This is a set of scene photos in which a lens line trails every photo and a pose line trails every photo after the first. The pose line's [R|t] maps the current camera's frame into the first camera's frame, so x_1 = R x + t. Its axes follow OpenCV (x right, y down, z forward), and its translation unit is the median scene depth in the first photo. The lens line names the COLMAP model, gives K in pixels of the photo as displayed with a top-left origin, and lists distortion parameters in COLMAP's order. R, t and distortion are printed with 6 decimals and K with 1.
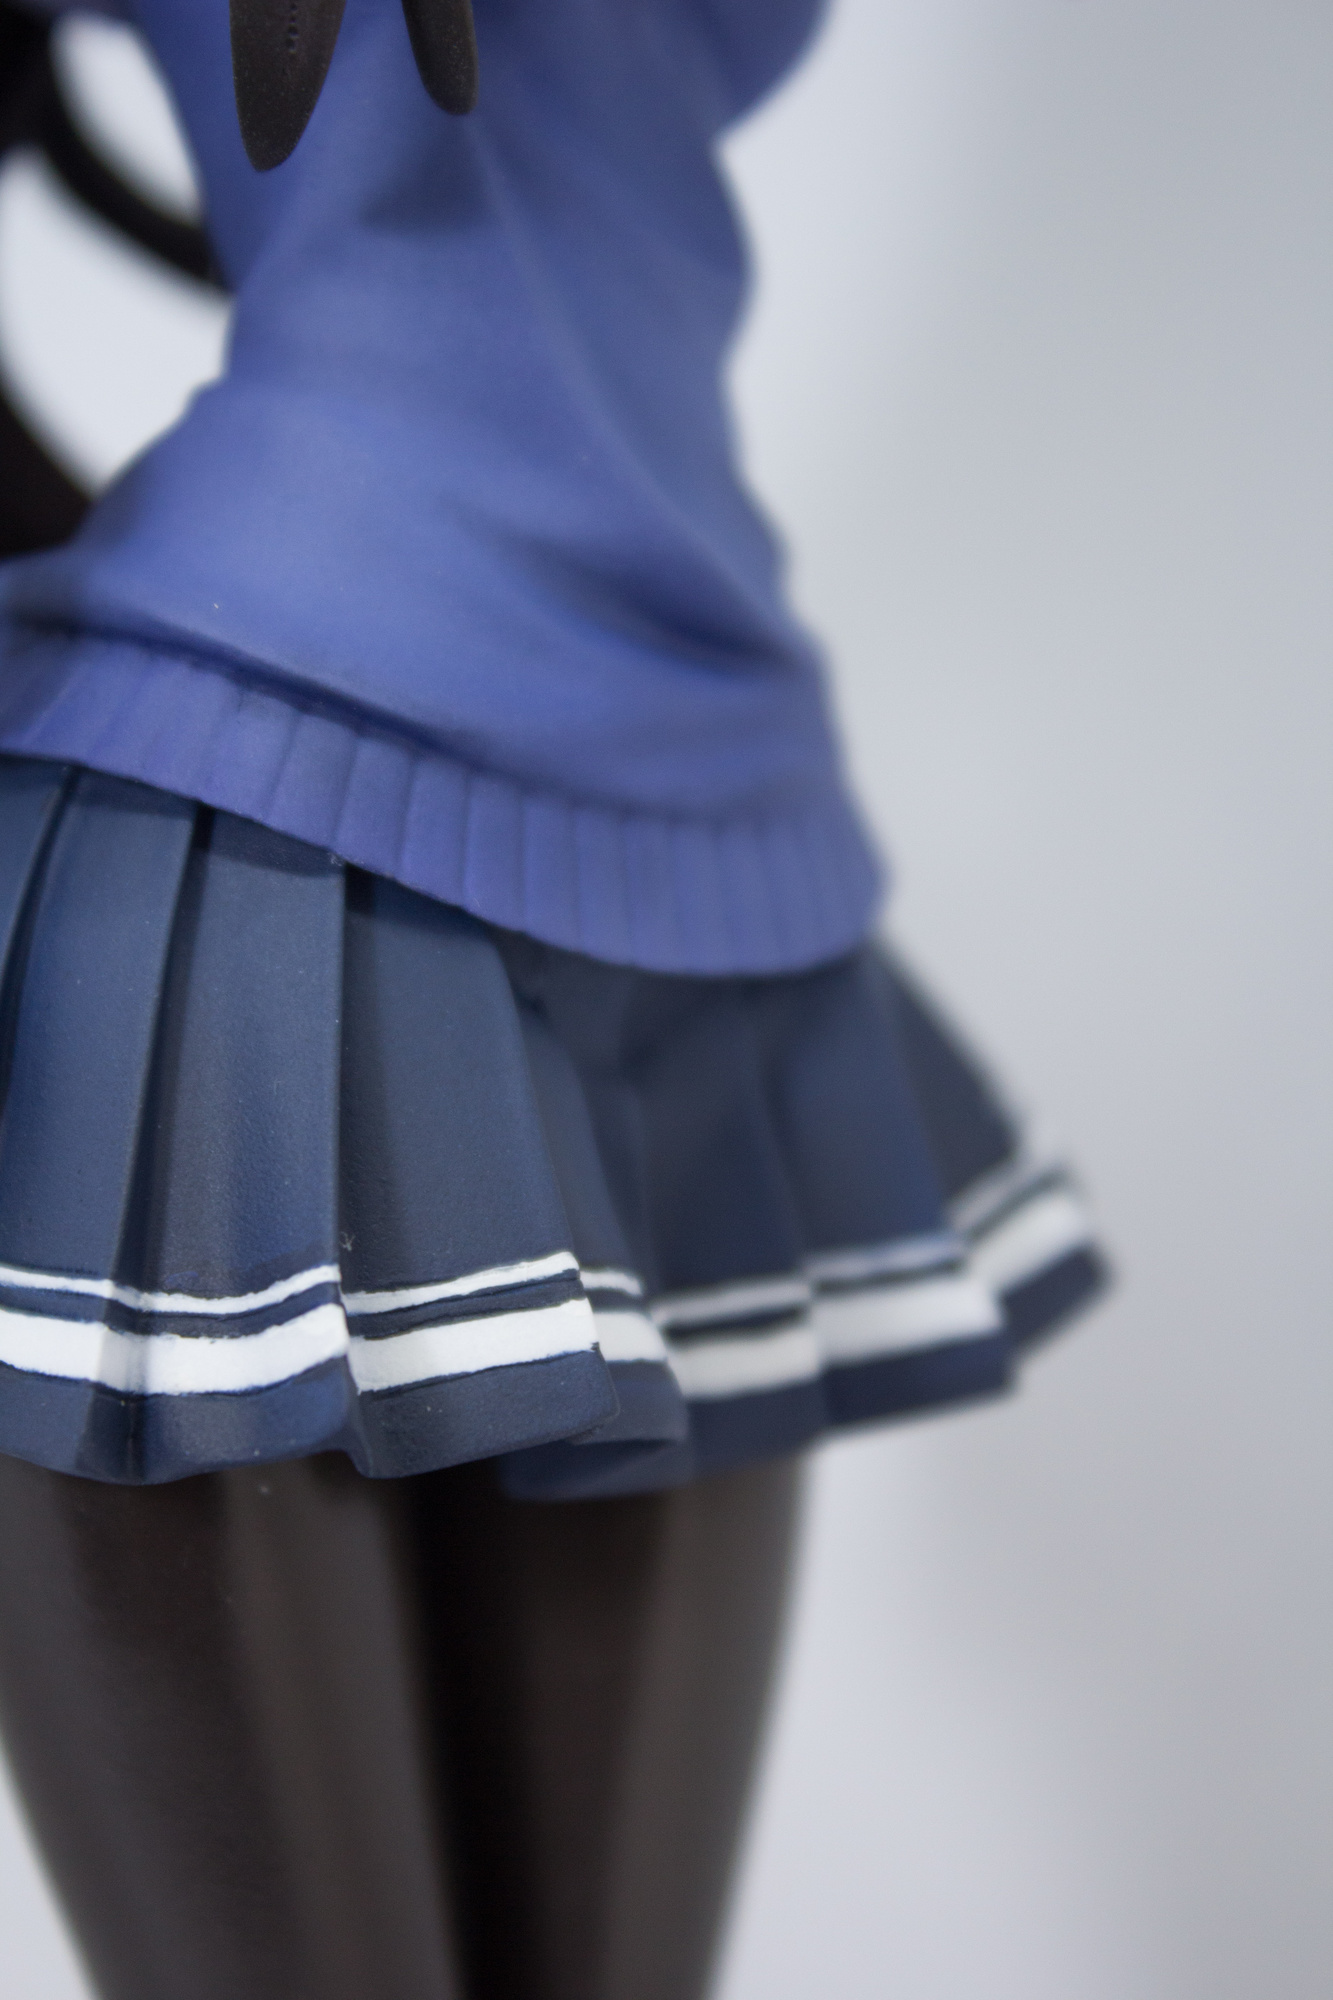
lens RADIAL K [[4770.8, 0, 670.0], [0, 4770.8, 981.7], [0, 0, 1]] dist [0.084703, 0.000000]
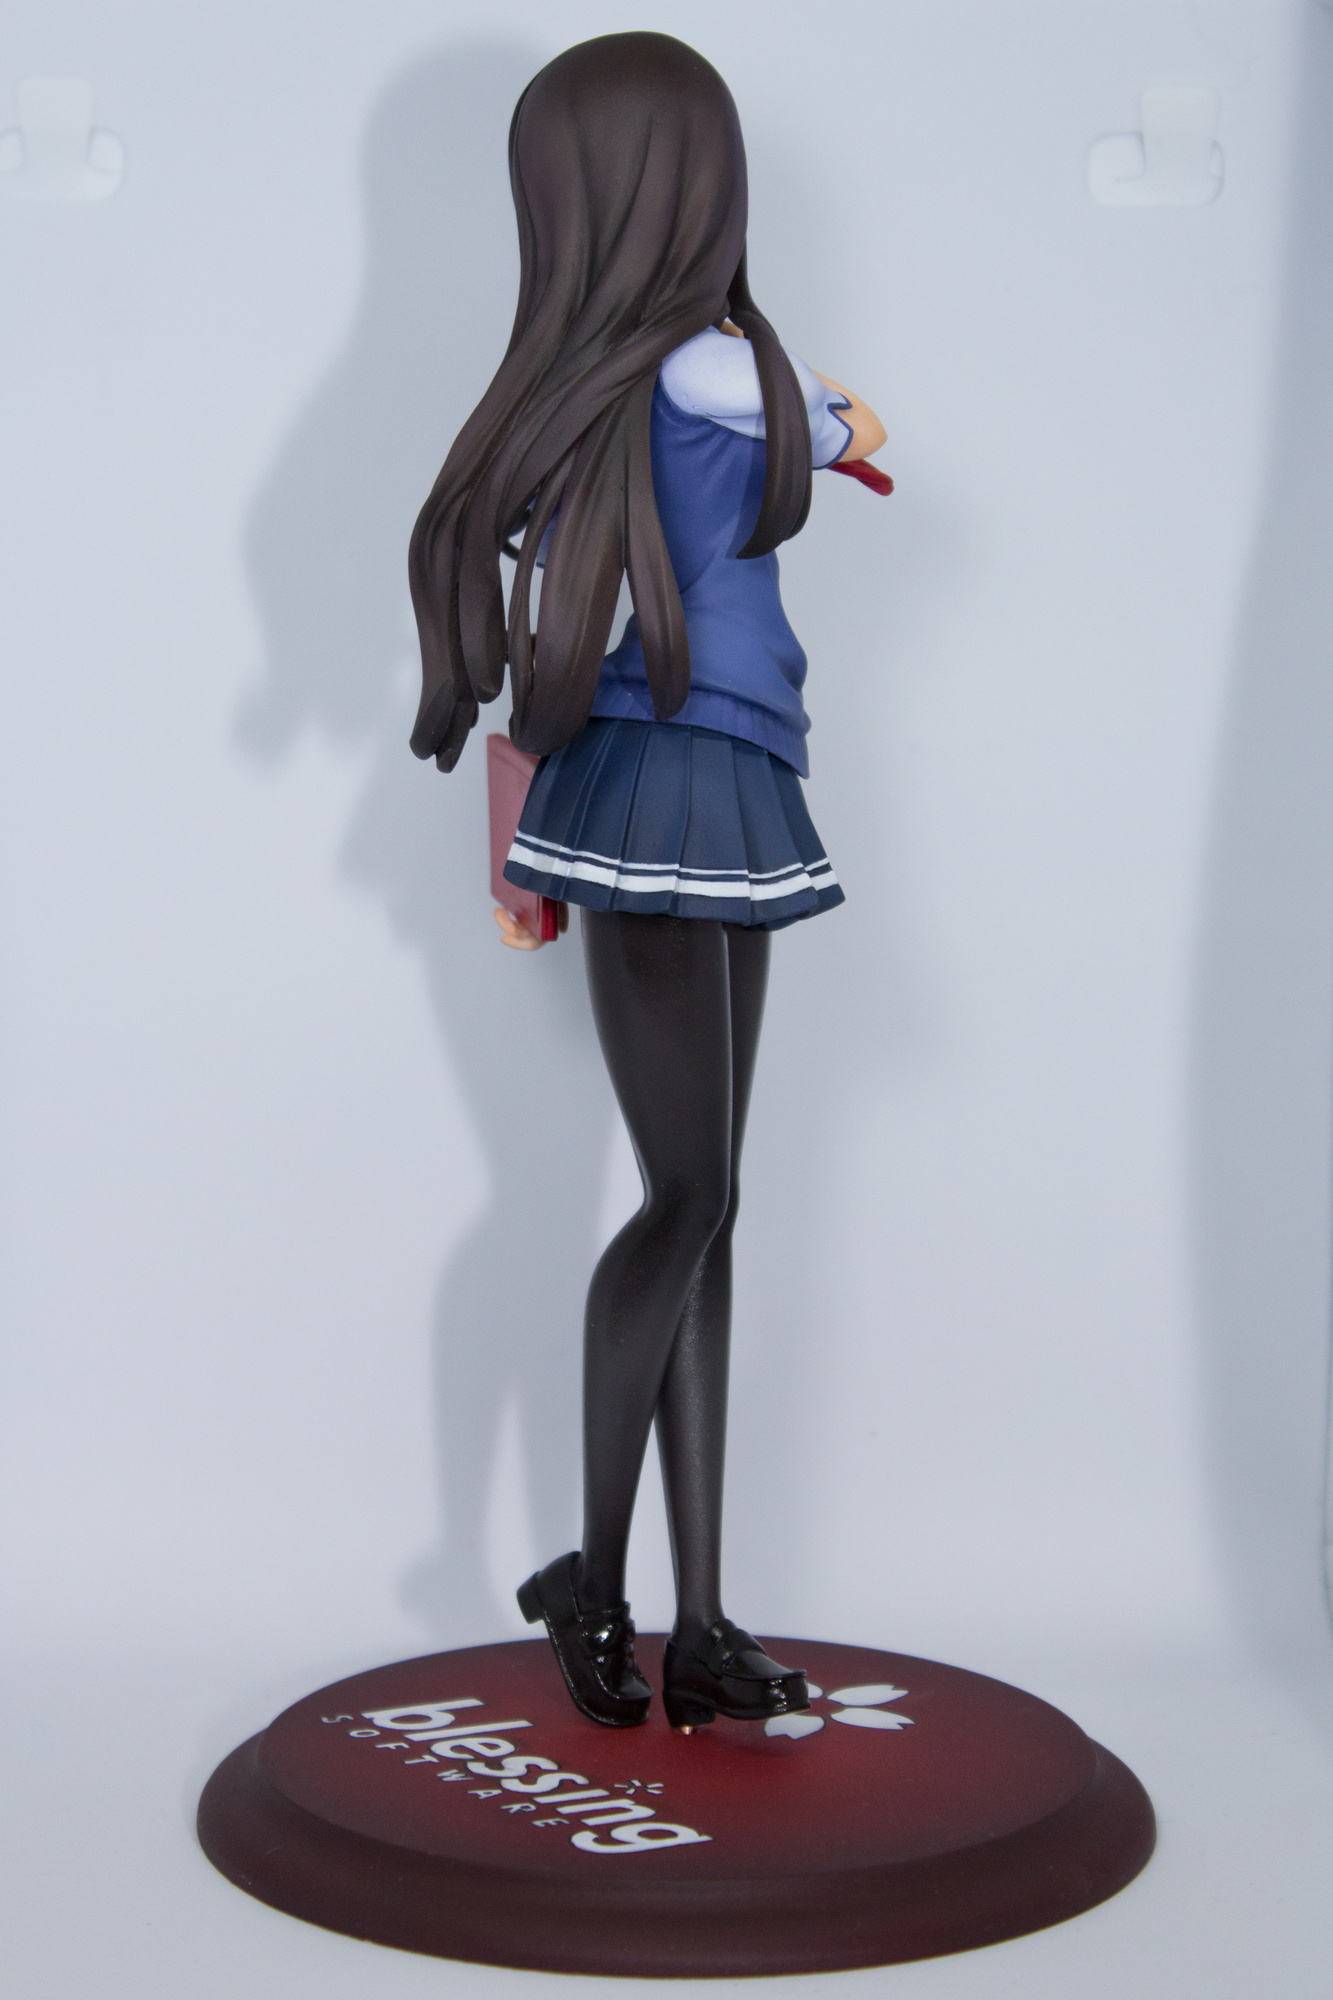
lens RADIAL K [[4770.8, 0, 650.7], [0, 4770.8, 987.8], [0, 0, 1]] dist [0.084703, 0.000000]
pose [[0.818611, -0.061736, 0.571021, -2.194749], [0.027620, 0.997288, 0.068225, -0.095502], [-0.573684, -0.040078, 0.818096, -1.889240]]
